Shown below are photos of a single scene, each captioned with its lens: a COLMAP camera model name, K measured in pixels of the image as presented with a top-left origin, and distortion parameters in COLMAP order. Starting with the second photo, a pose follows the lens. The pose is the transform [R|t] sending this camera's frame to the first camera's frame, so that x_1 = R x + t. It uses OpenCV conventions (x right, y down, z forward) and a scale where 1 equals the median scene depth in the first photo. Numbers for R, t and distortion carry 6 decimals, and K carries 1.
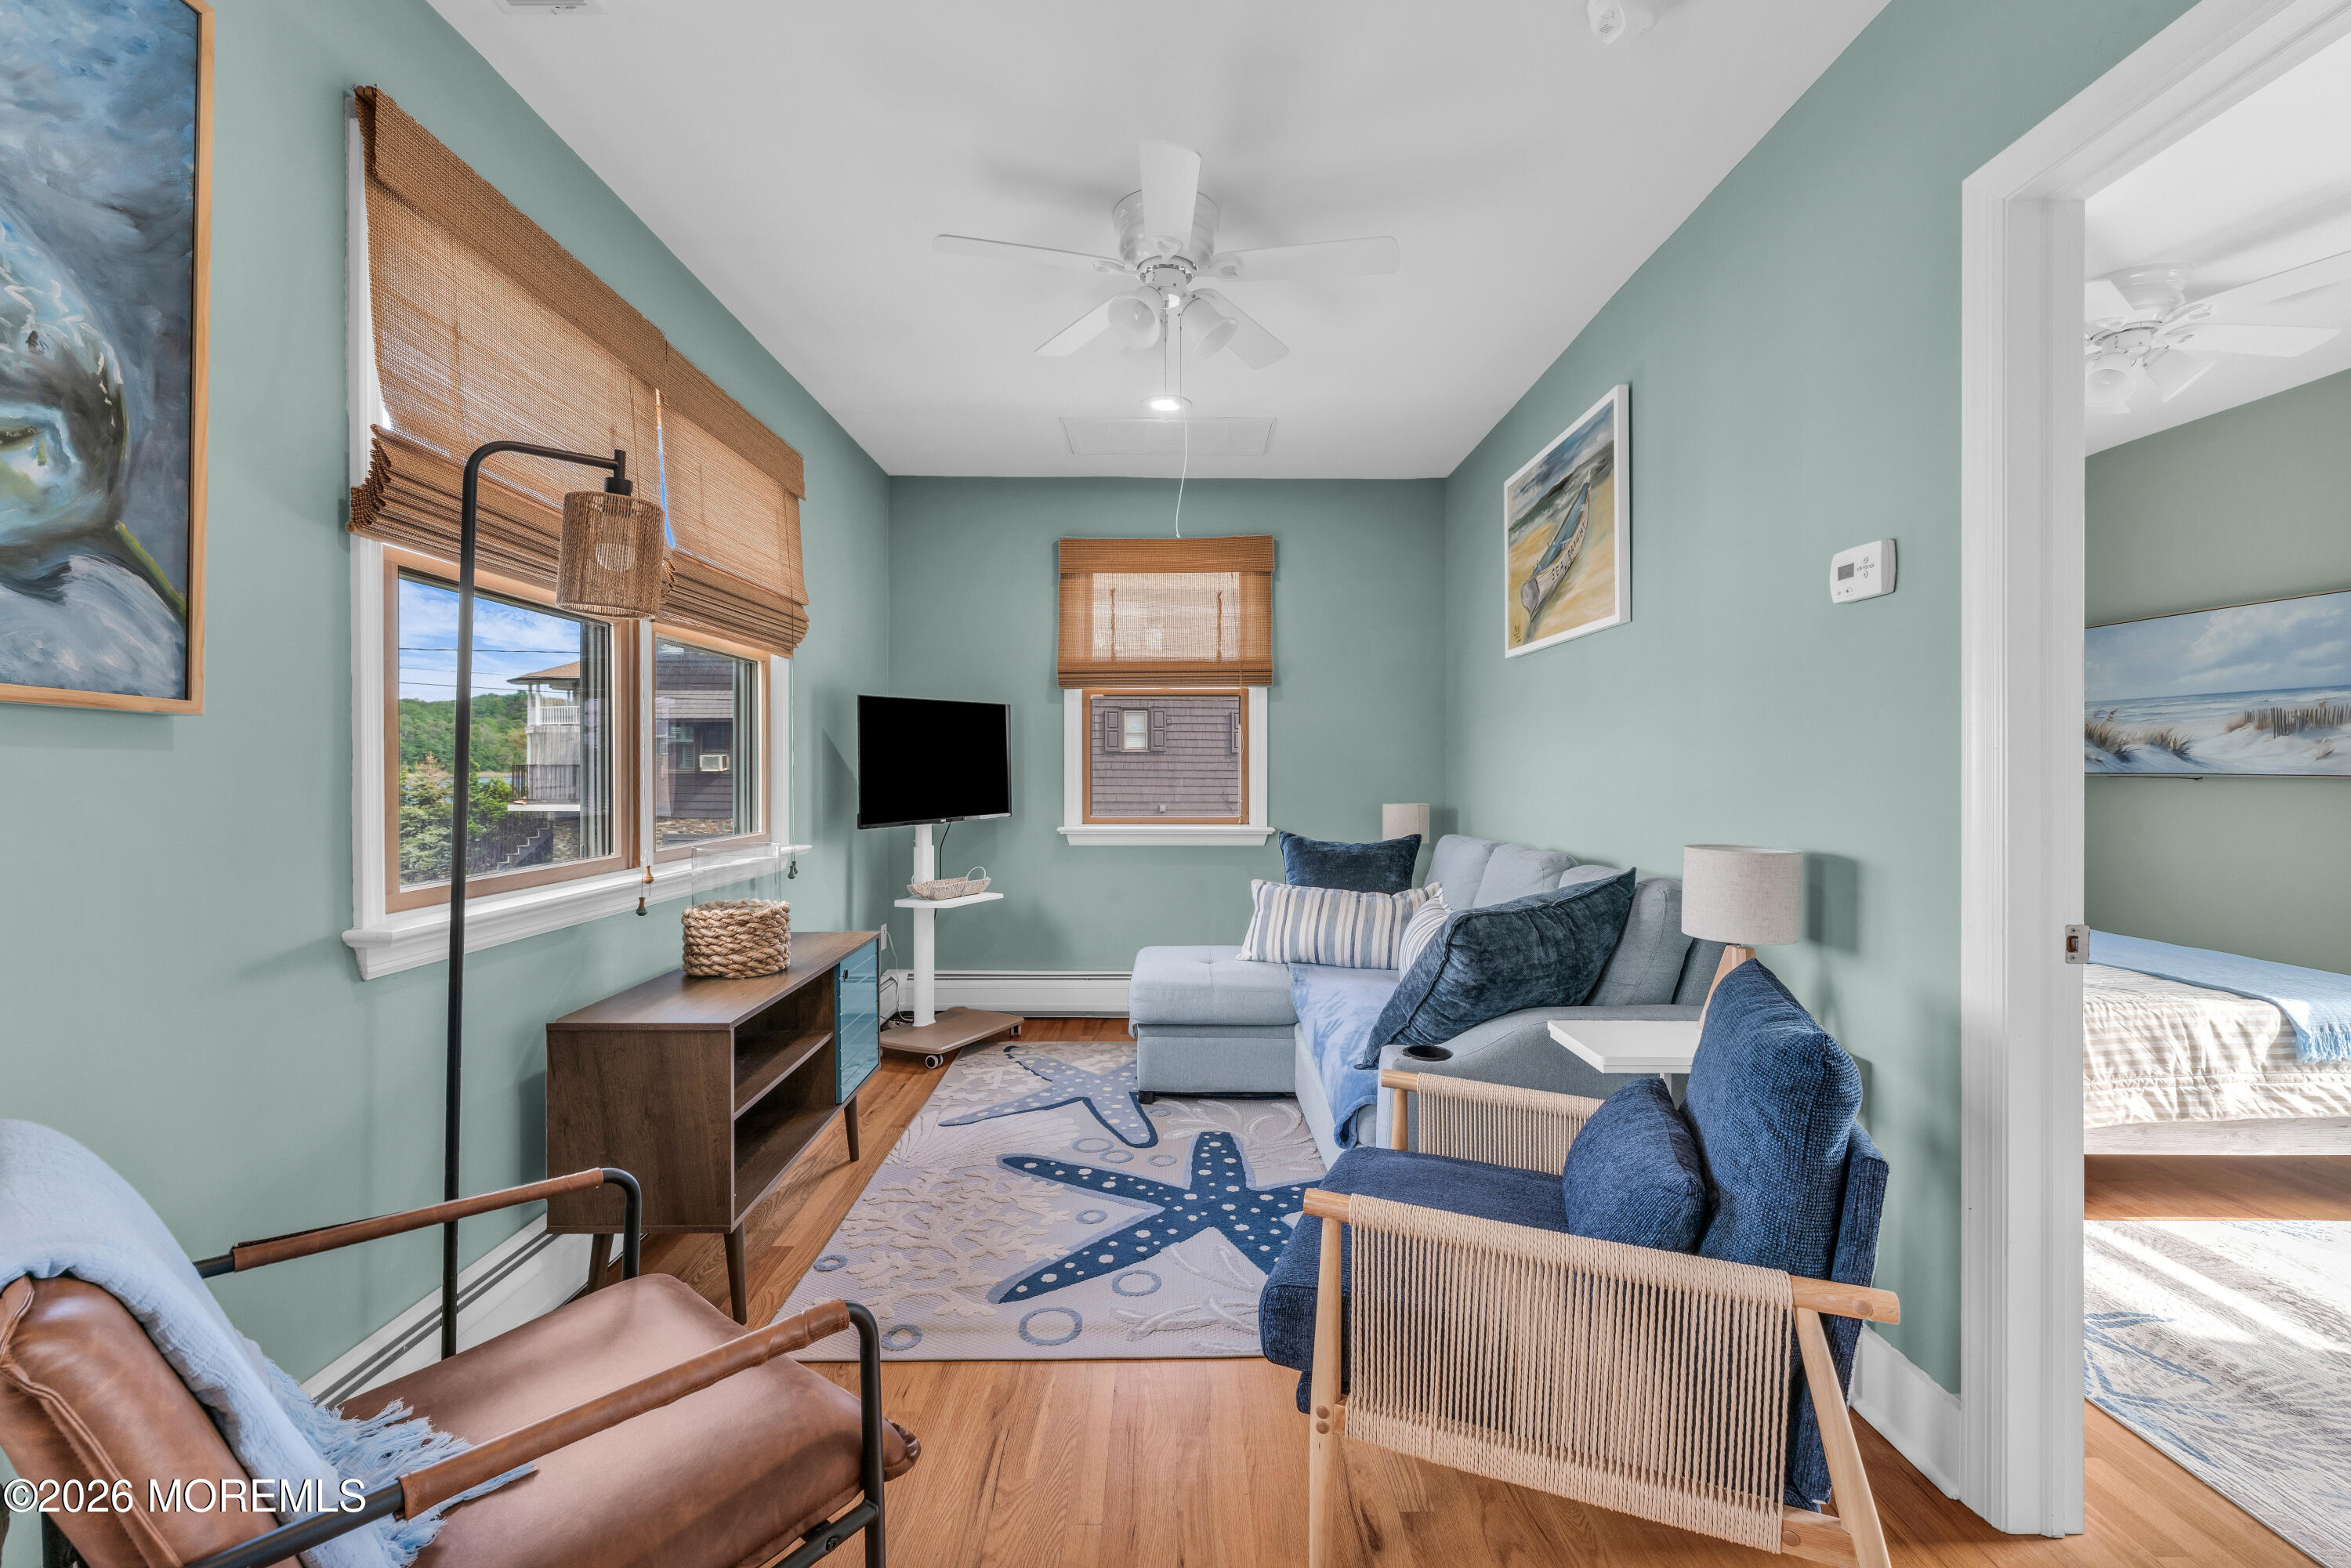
lens RADIAL K [[1007.4, 0, 1172.9], [0, 1007.4, 773.5], [0, 0, 1]] dist [0.000228, 0.000170]
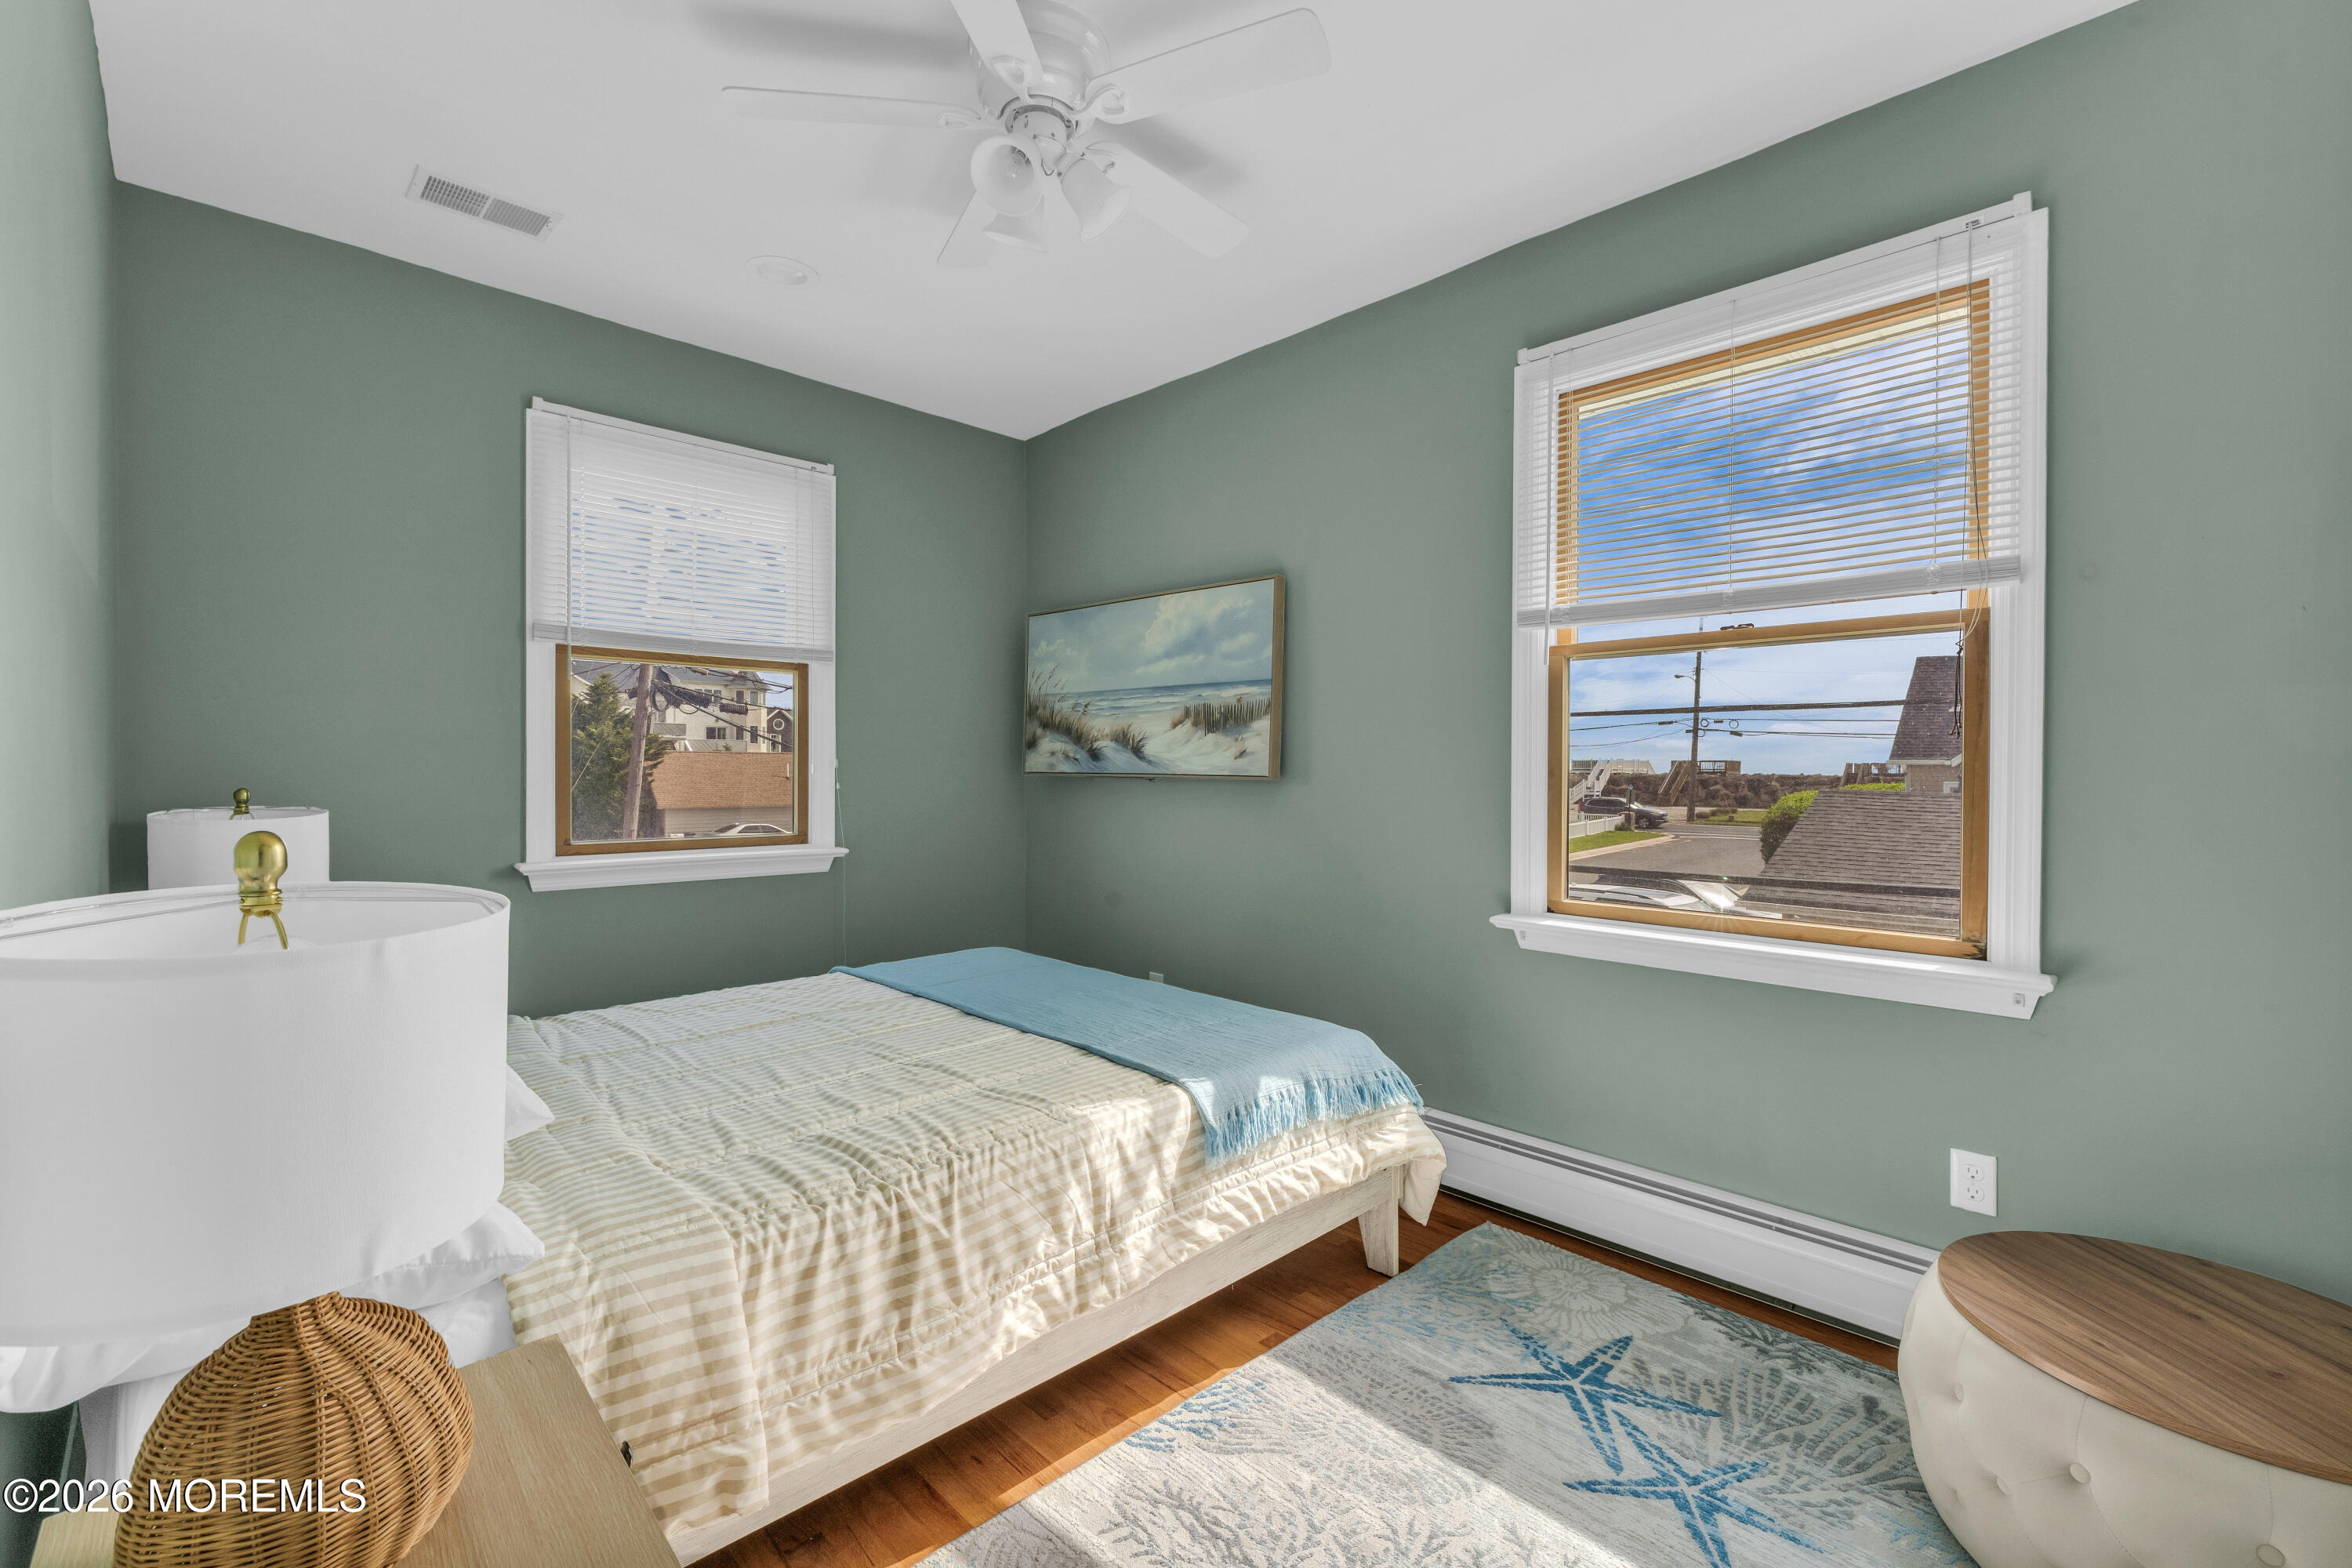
lens RADIAL K [[1007.9, 0, 1173.4], [0, 1007.9, 773.5], [0, 0, 1]] dist [0.000228, 0.000170]
pose [[0.717026, -0.000665, 0.697047, 0.585459], [-0.001290, 0.999997, 0.002281, -0.003584], [-0.697046, -0.002535, 0.717022, 0.489723]]
